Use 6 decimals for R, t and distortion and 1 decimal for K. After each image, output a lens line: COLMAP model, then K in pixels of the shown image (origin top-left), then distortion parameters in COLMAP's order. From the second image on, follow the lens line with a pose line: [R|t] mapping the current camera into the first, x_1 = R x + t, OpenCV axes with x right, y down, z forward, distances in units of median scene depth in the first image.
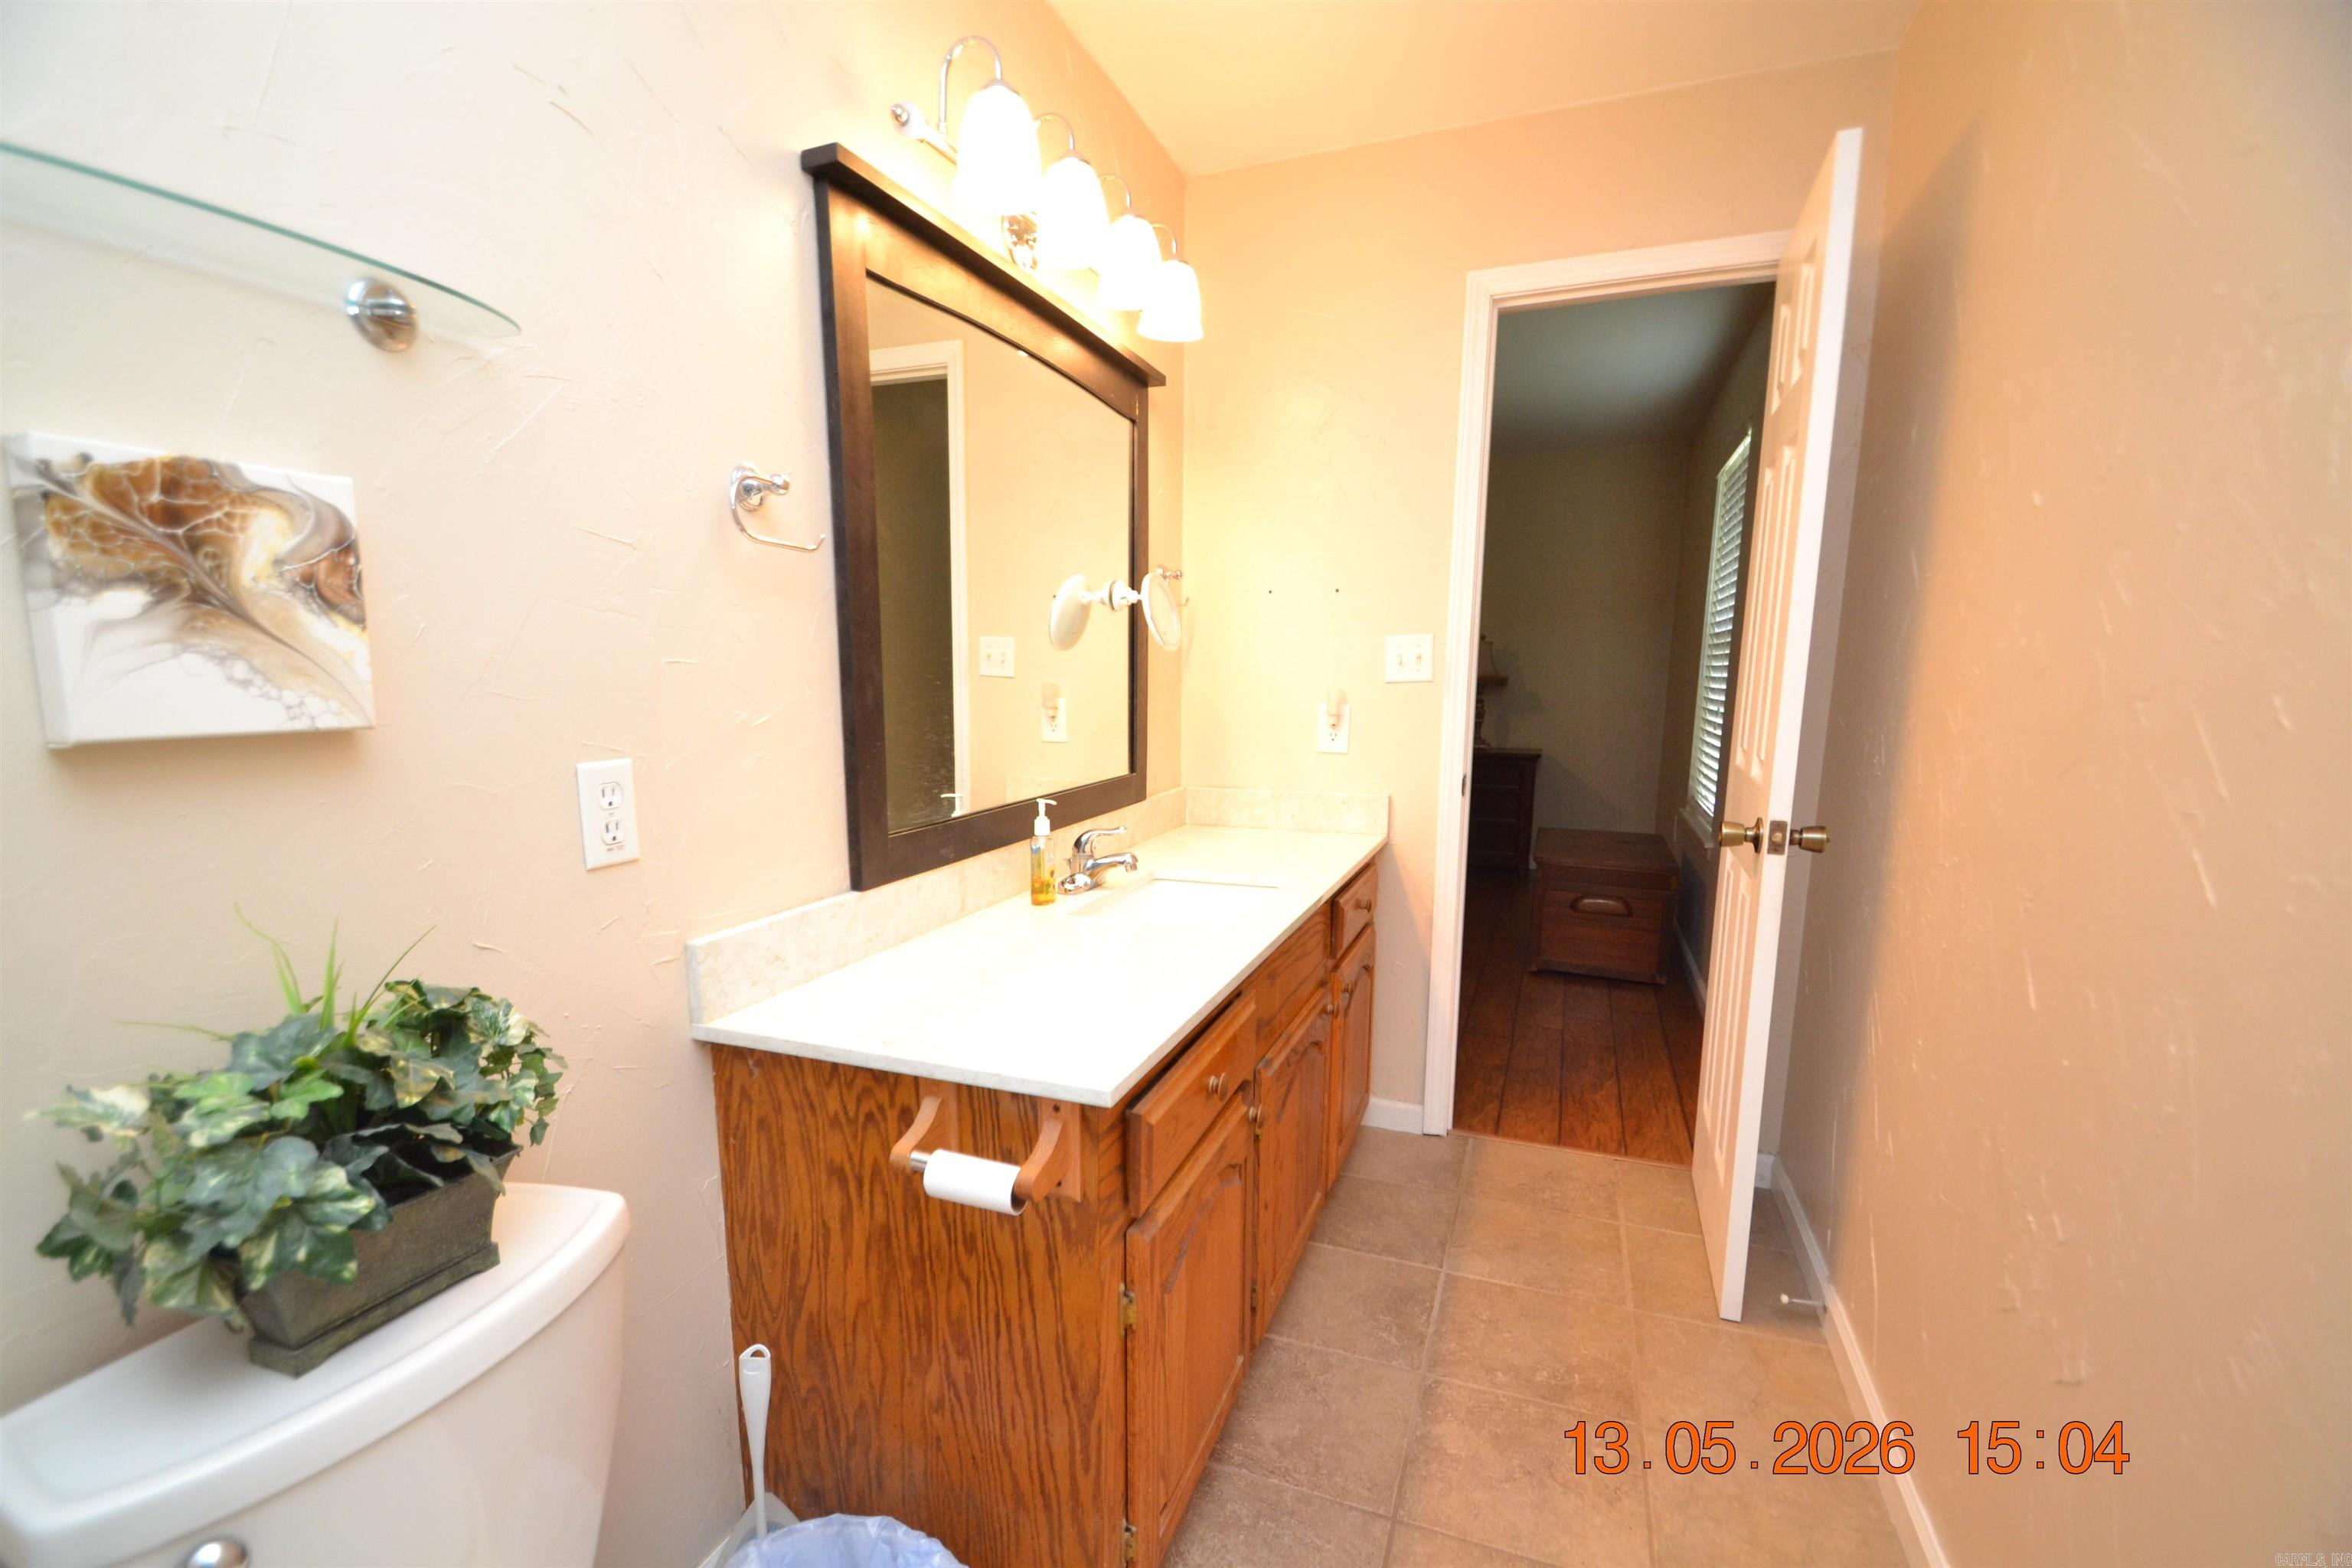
lens RADIAL K [[1052.4, 0, 1143.5], [0, 1052.4, 841.2], [0, 0, 1]] dist [0.020131, -0.019151]
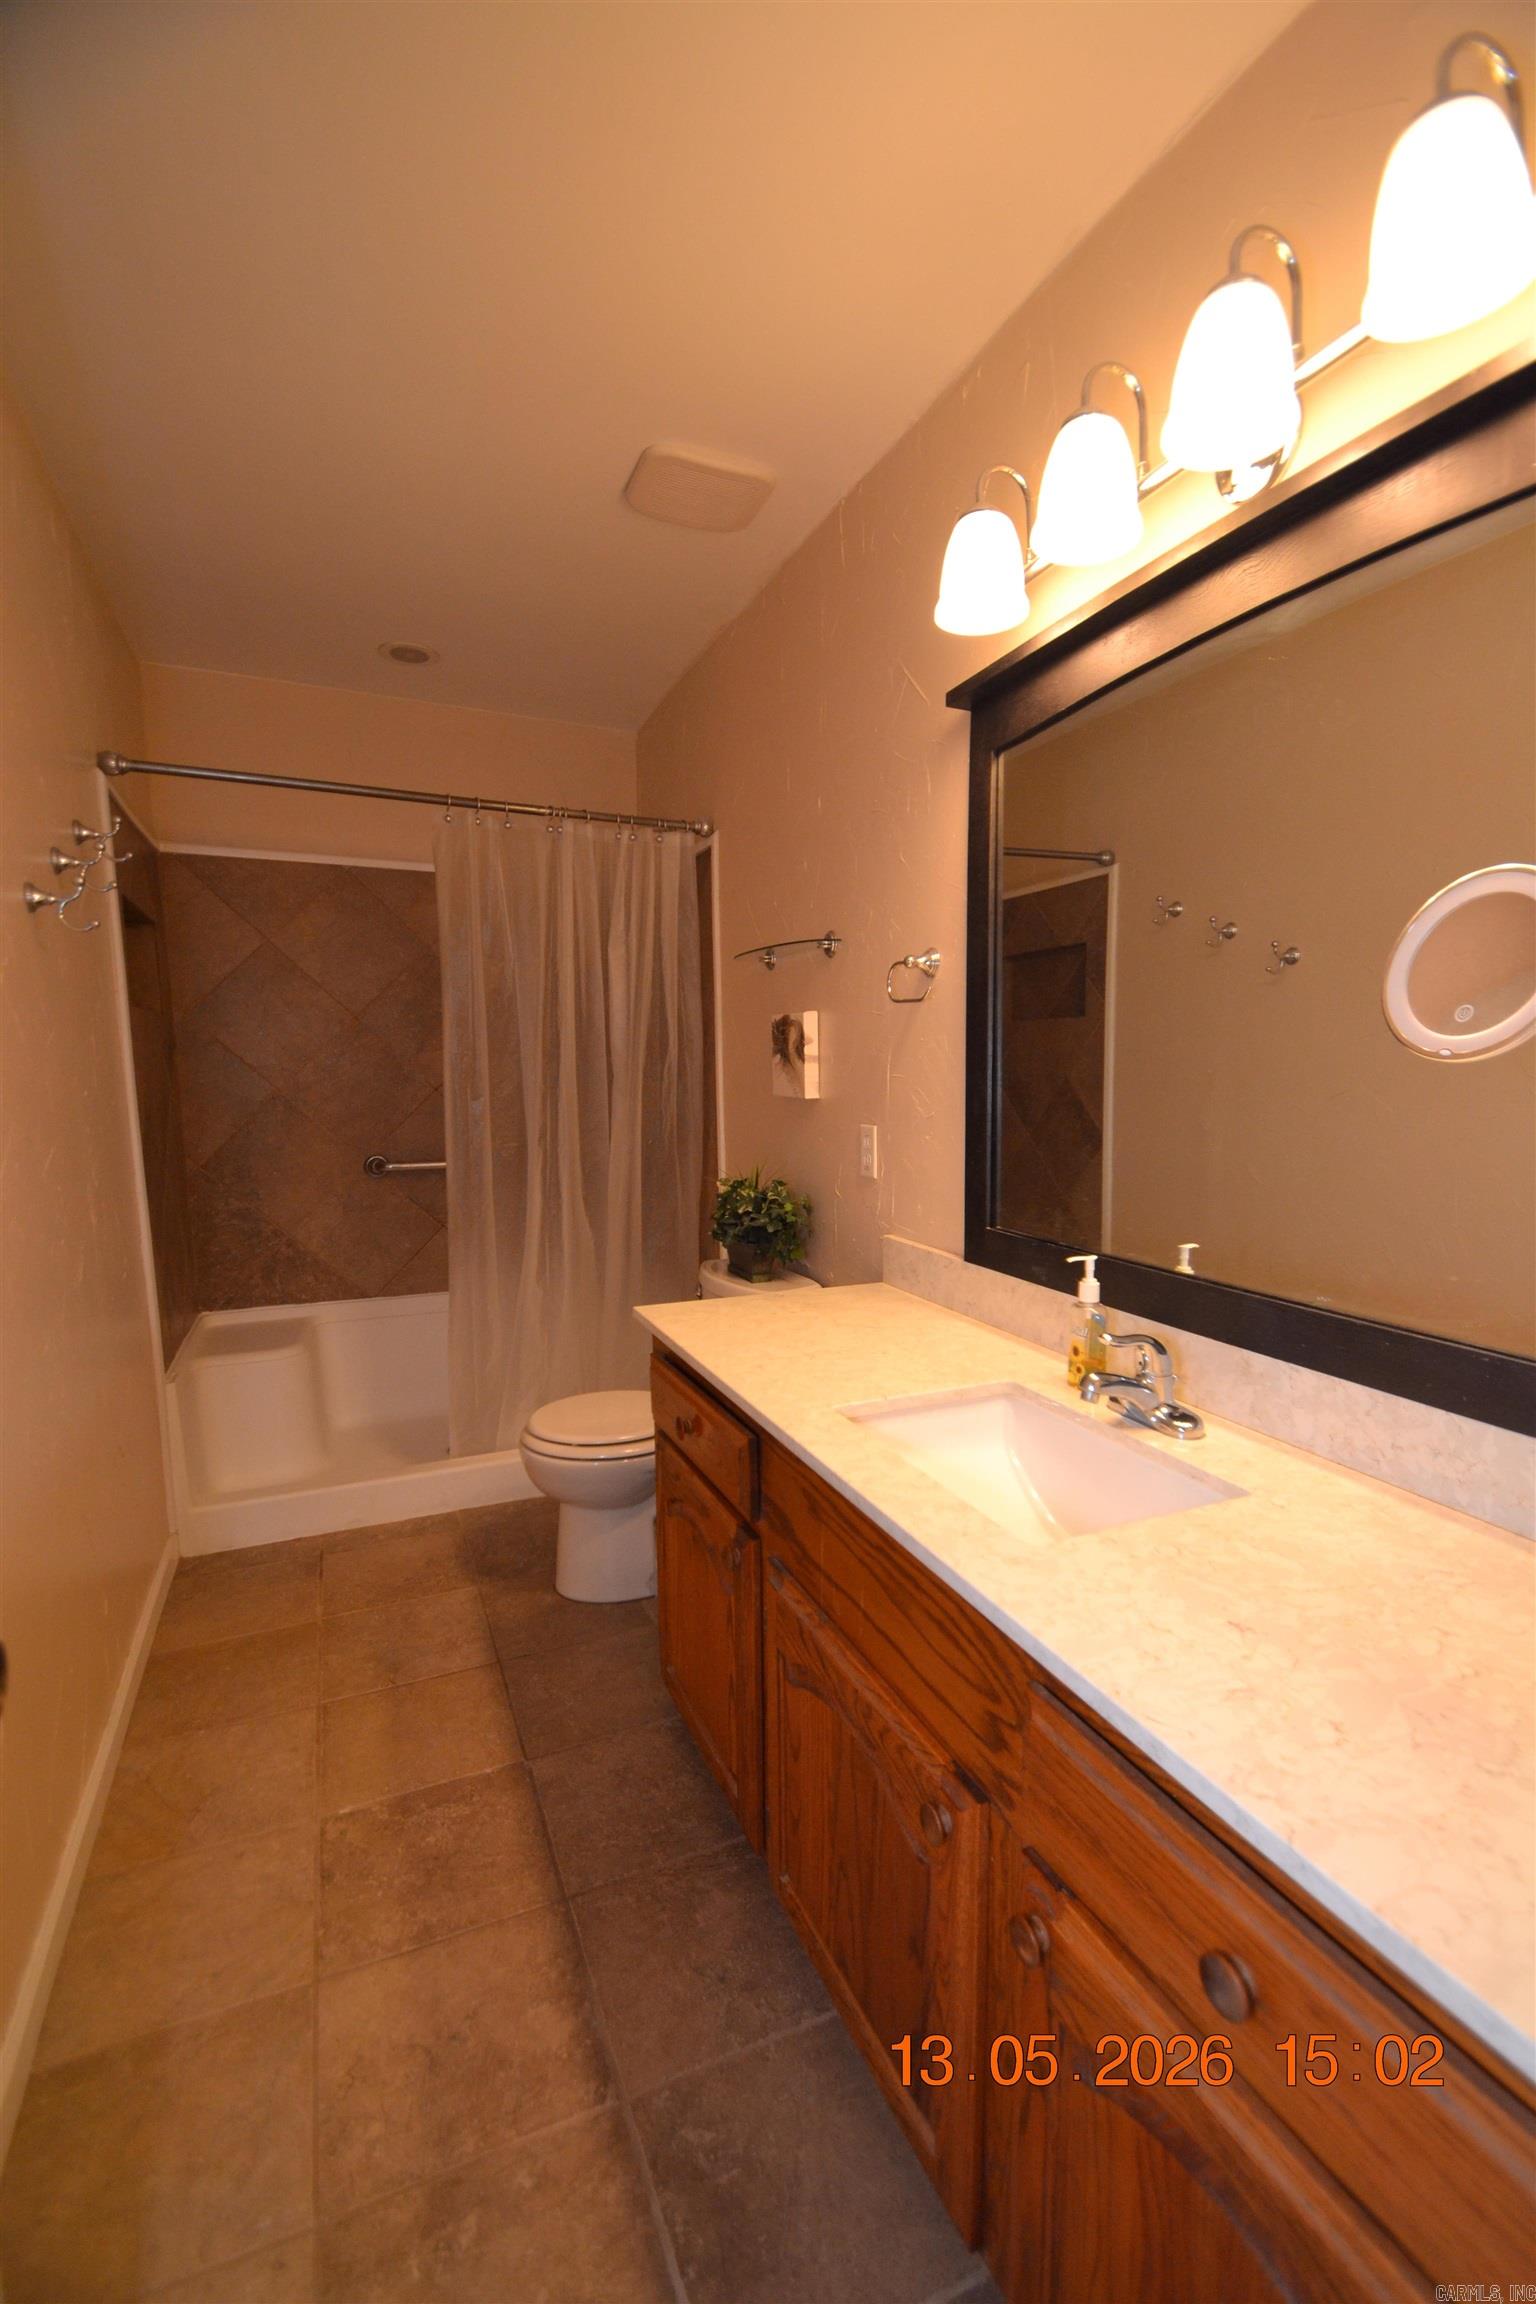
lens RADIAL K [[1030.9, 0, 768.0], [0, 1030.9, 1152.0], [0, 0, 1]] dist [0.020131, -0.019151]
pose [[-0.713269, 0.065315, -0.697841, 0.686713], [-0.111905, 0.972264, 0.205379, -0.279330], [0.691899, 0.224582, -0.686177, 1.514055]]
